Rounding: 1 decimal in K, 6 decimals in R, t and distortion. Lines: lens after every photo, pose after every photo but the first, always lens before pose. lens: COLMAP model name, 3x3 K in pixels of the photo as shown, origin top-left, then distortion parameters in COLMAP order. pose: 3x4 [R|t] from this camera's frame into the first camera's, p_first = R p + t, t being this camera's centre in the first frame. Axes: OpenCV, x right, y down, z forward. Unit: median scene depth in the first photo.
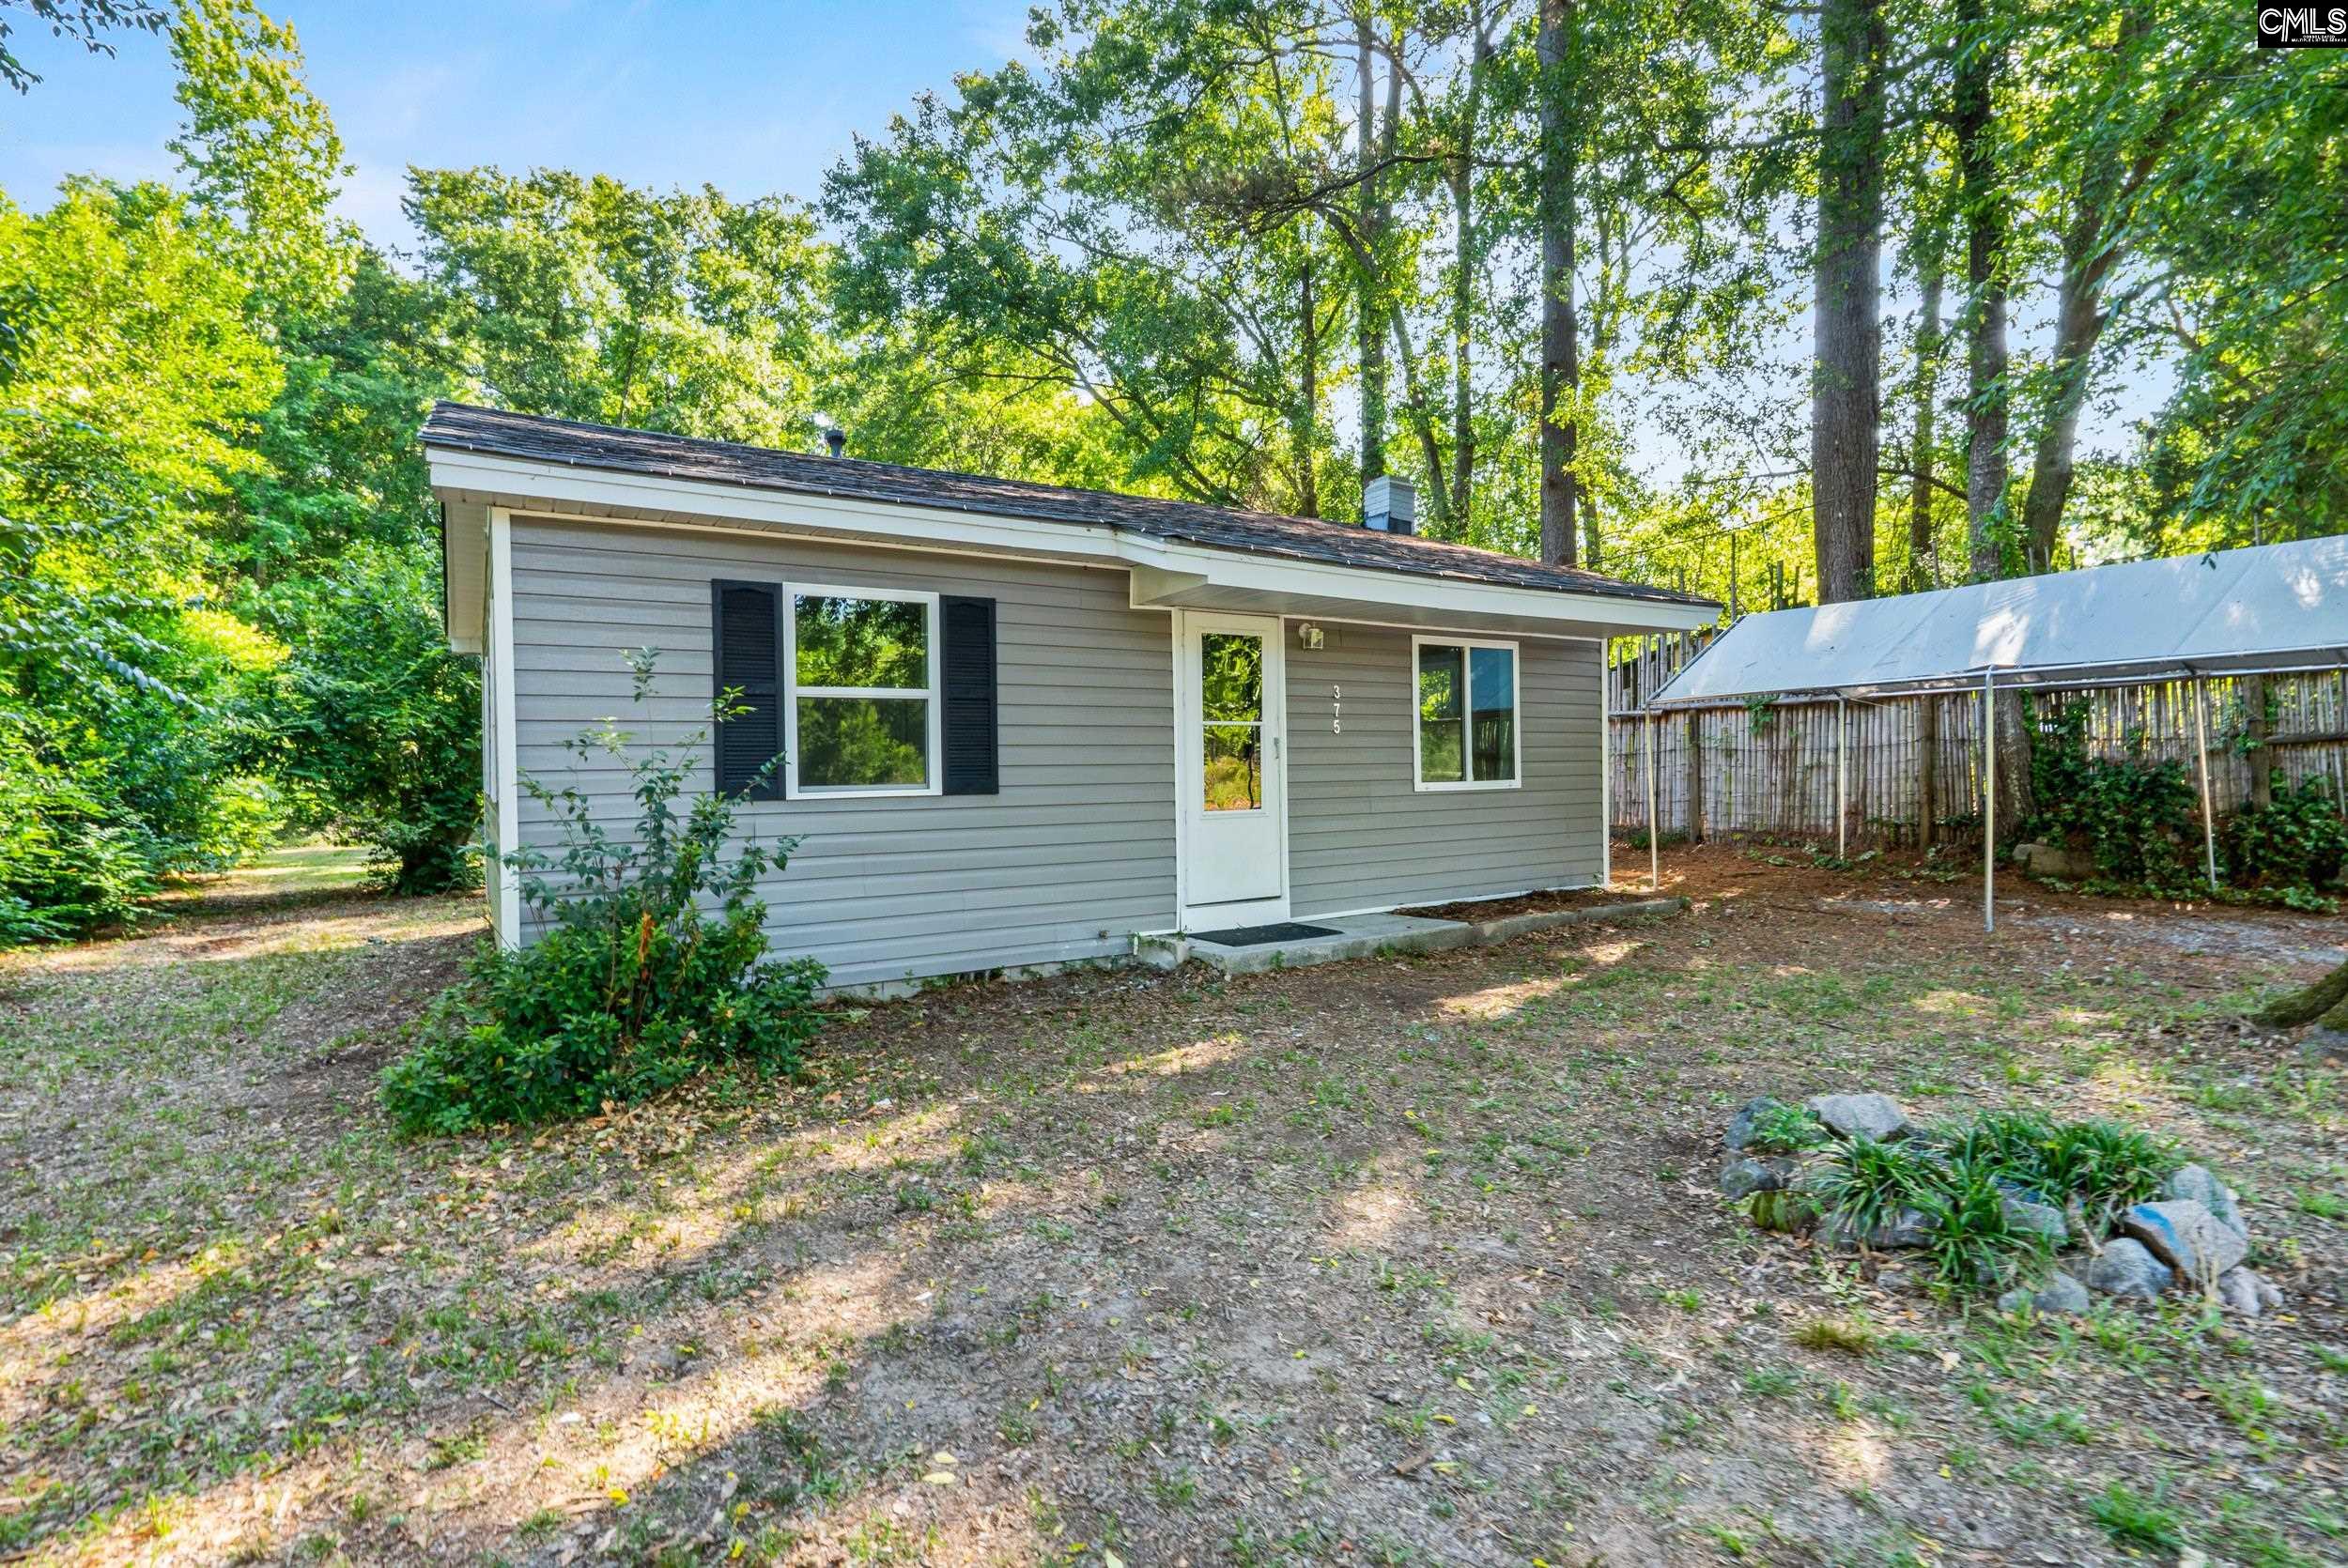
lens RADIAL K [[1106.8, 0, 1168.4], [0, 1106.8, 778.5], [0, 0, 1]] dist [-0.003733, -0.000290]
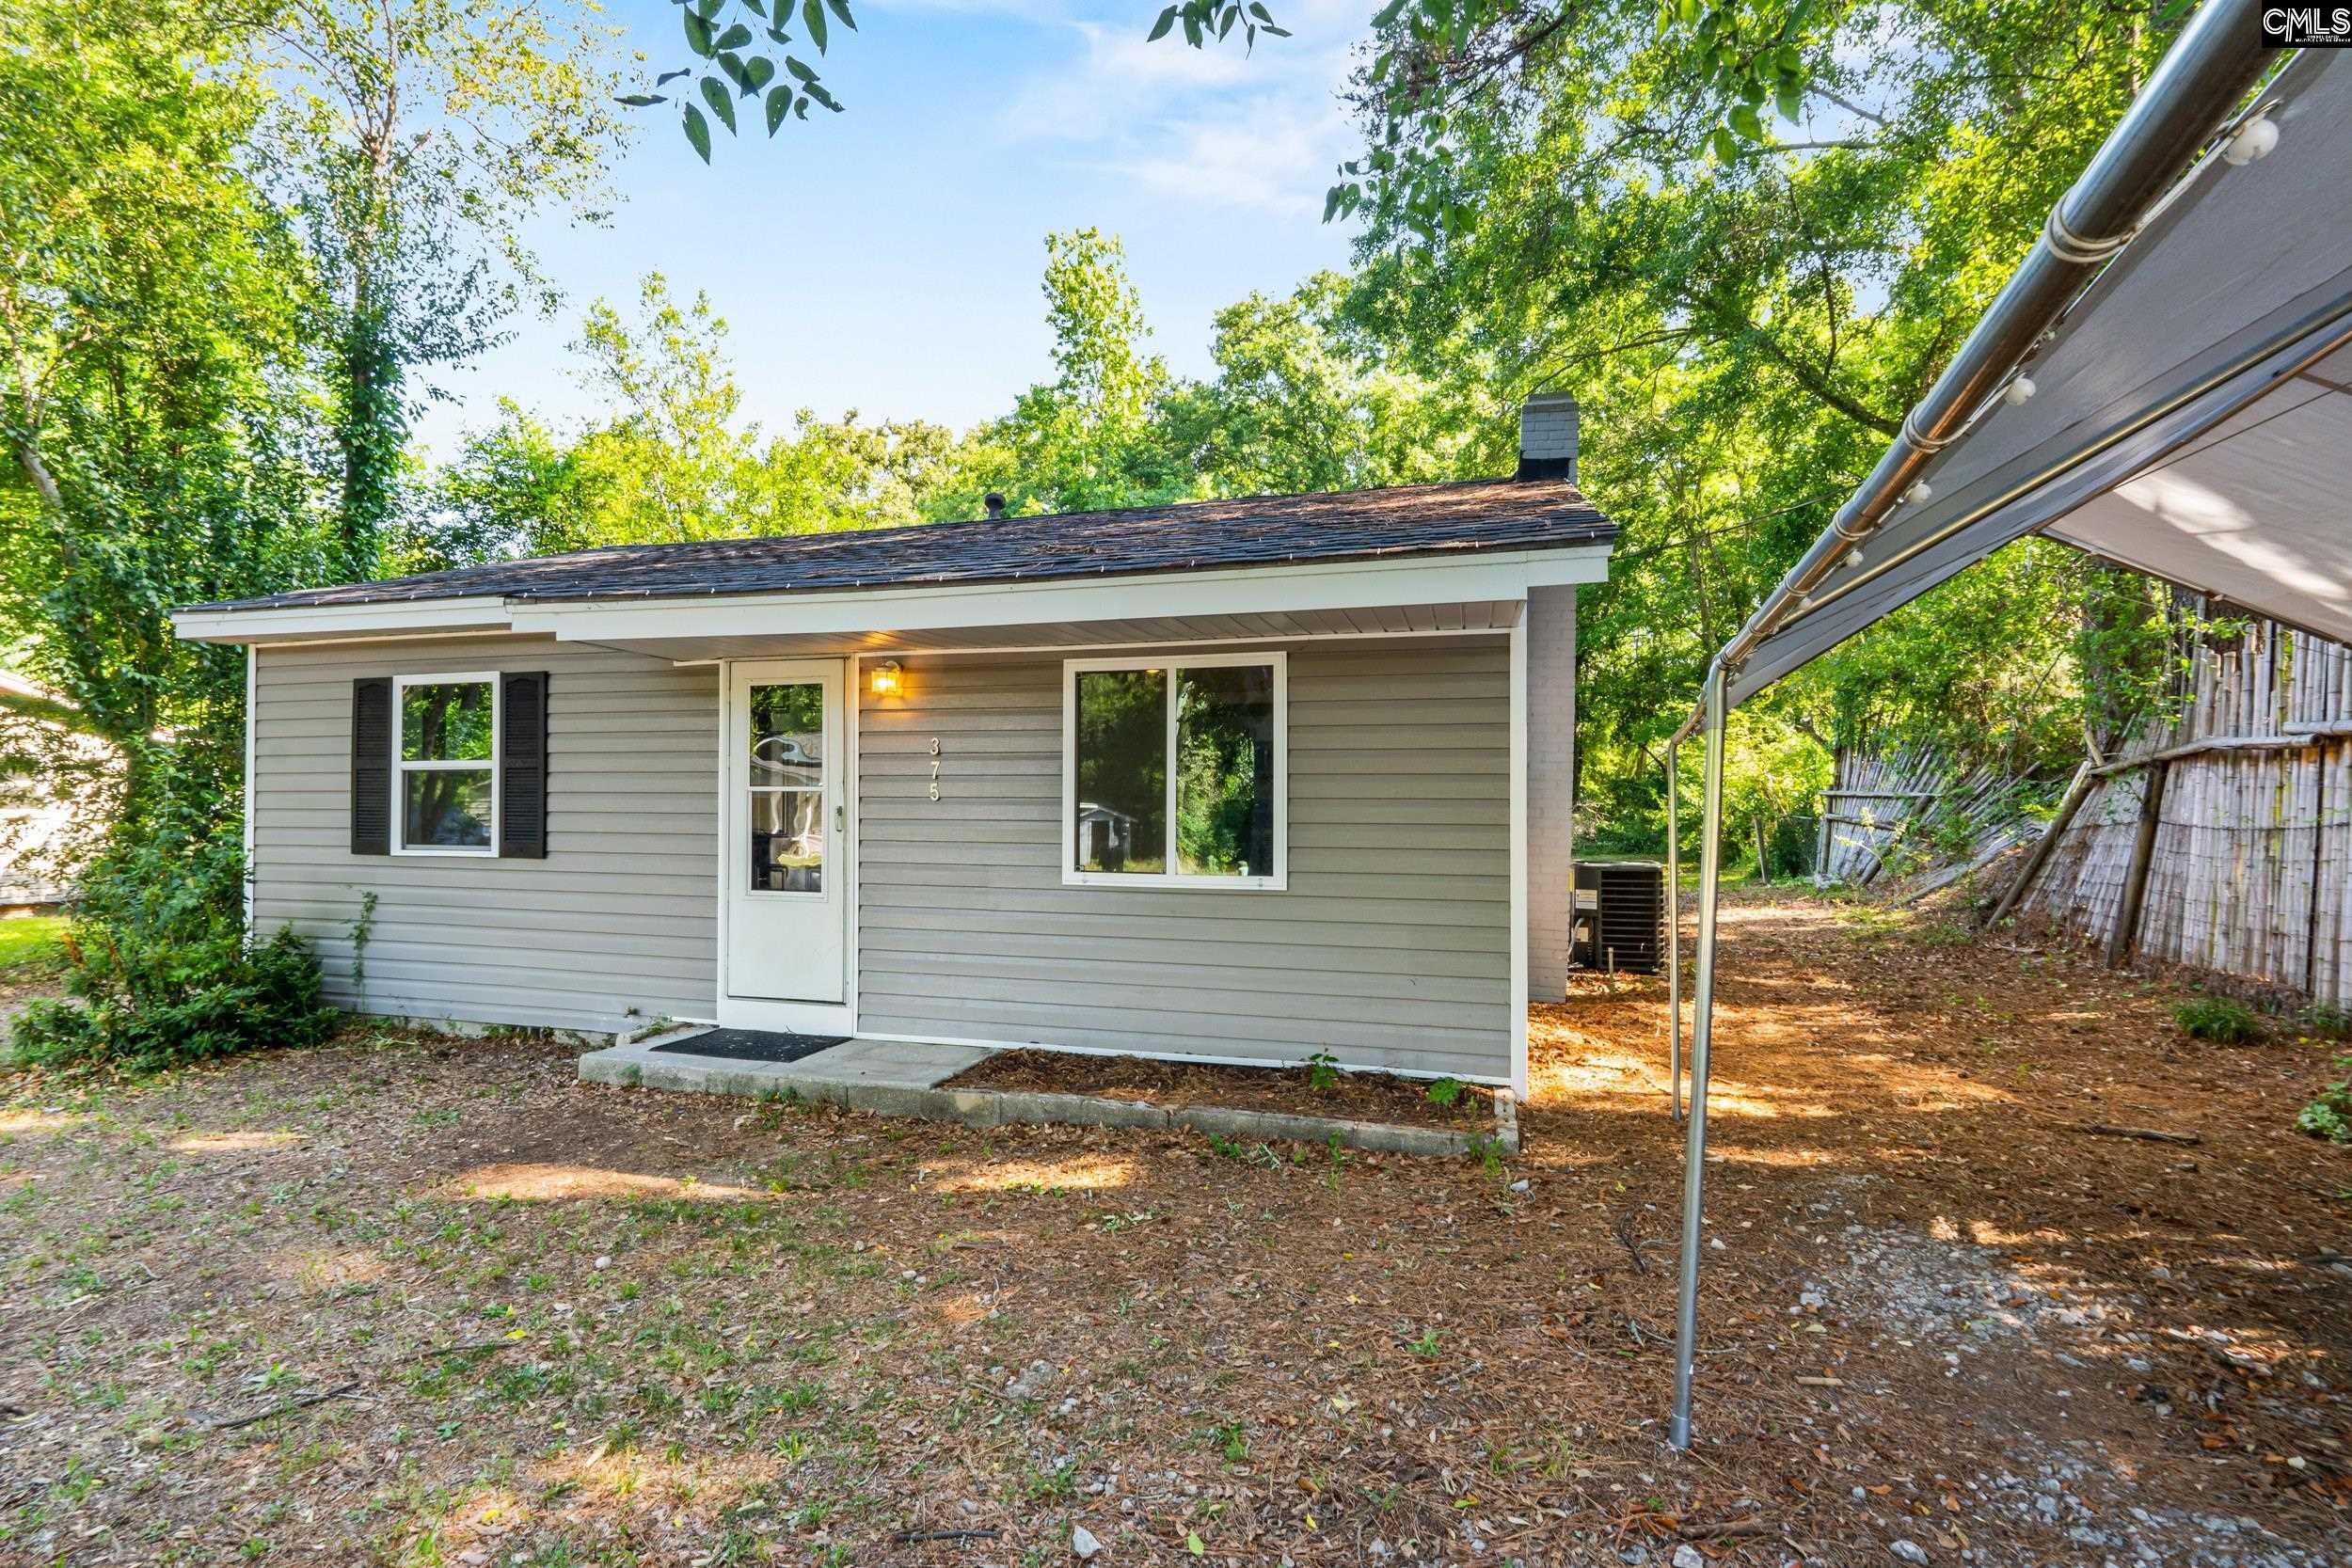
lens RADIAL K [[1108.8, 0, 1173.6], [0, 1108.8, 784.5], [0, 0, 1]] dist [-0.003733, -0.000290]
pose [[0.663950, 0.008648, -0.747727, 1.005690], [-0.021281, 0.999747, -0.007334, -0.060400], [0.747474, 0.020782, 0.663966, 0.746317]]
